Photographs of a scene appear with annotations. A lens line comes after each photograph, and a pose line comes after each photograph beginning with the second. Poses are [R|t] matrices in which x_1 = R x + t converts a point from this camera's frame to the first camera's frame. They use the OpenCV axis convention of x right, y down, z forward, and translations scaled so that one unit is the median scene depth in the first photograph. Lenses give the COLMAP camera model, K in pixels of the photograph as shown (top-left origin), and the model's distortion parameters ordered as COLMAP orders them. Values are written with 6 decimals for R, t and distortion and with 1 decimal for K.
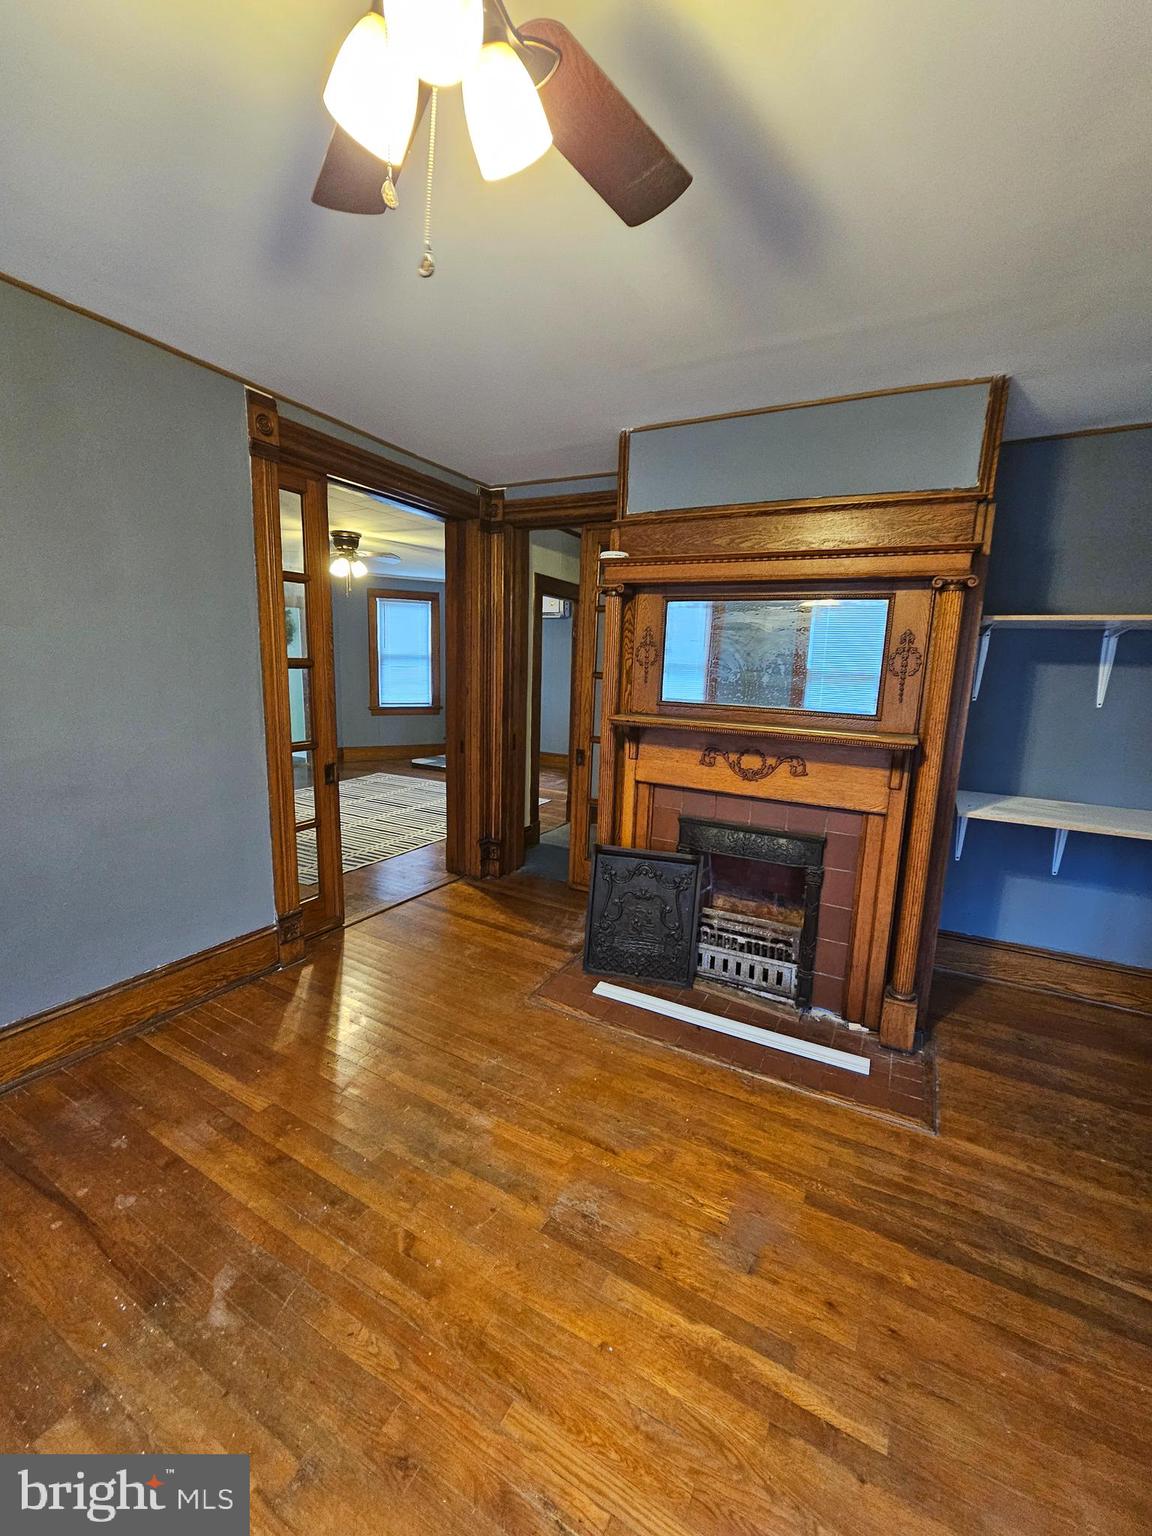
lens RADIAL K [[630.1, 0, 576.5], [0, 630.1, 773.3], [0, 0, 1]] dist [-0.000748, 0.000482]
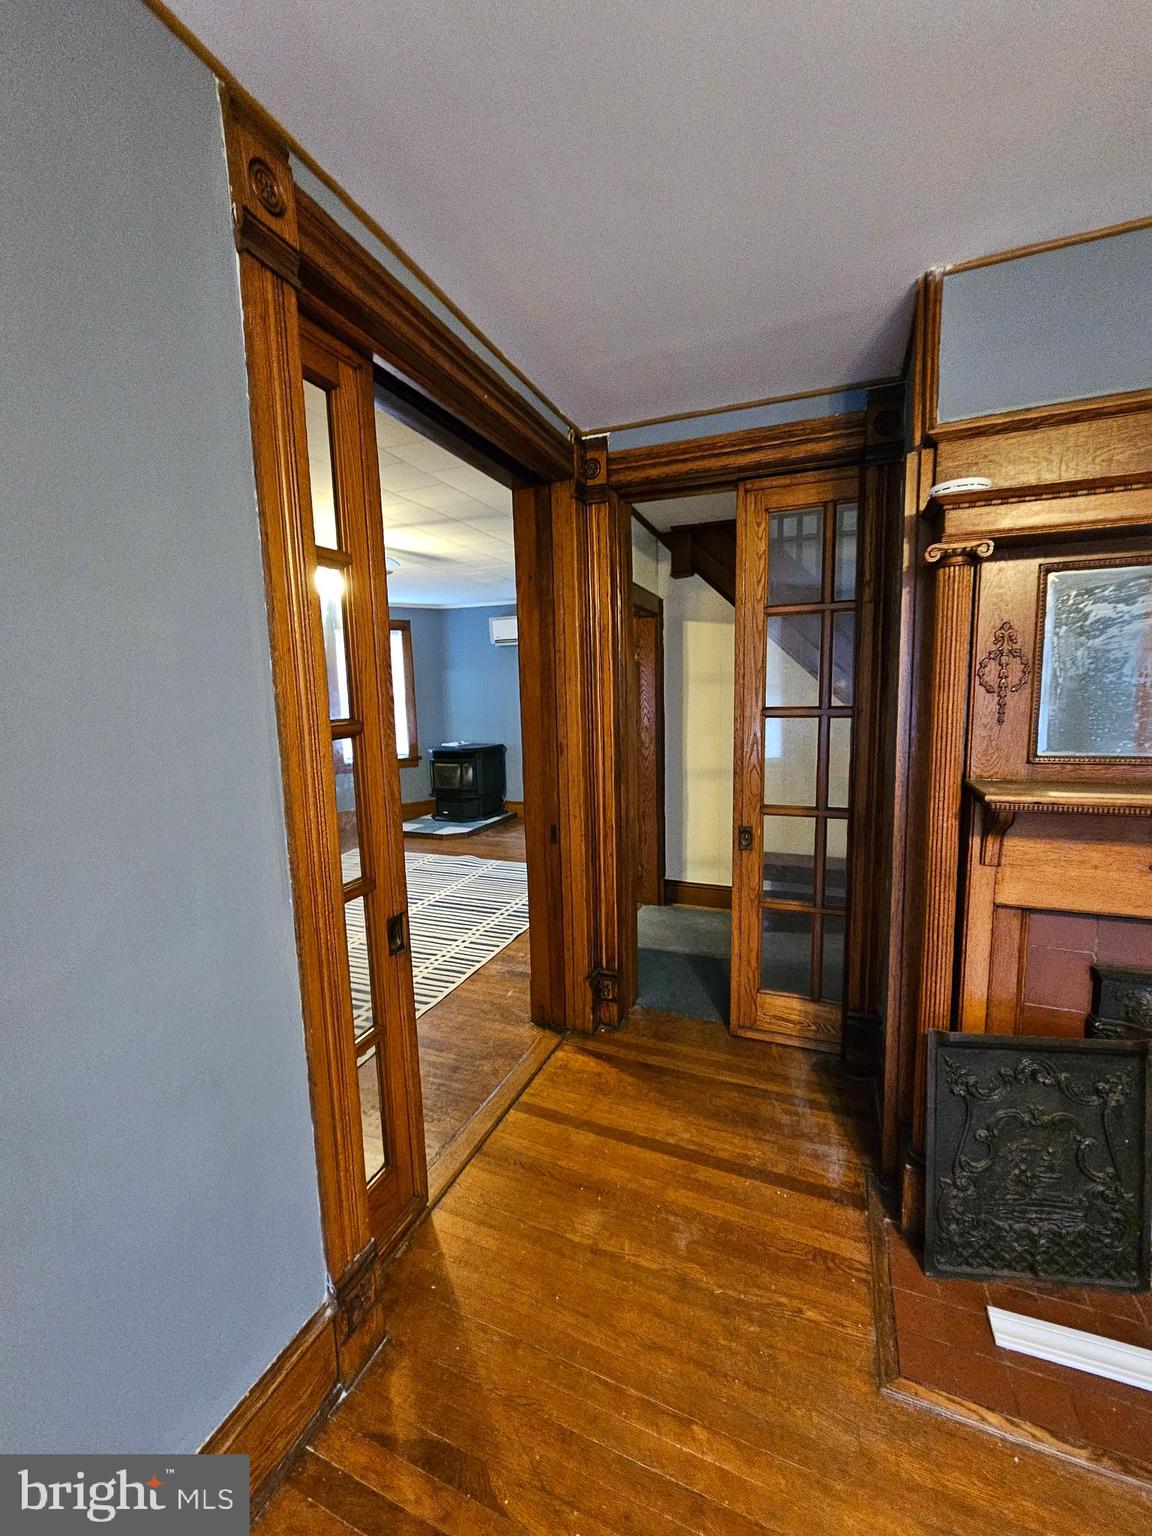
lens RADIAL K [[623.5, 0, 574.9], [0, 623.5, 771.0], [0, 0, 1]] dist [-0.002141, 0.000217]
pose [[0.991243, -0.072269, 0.110522, -0.320333], [0.077413, 0.996072, -0.042983, -0.109320], [-0.106981, 0.051162, 0.992944, 0.509610]]
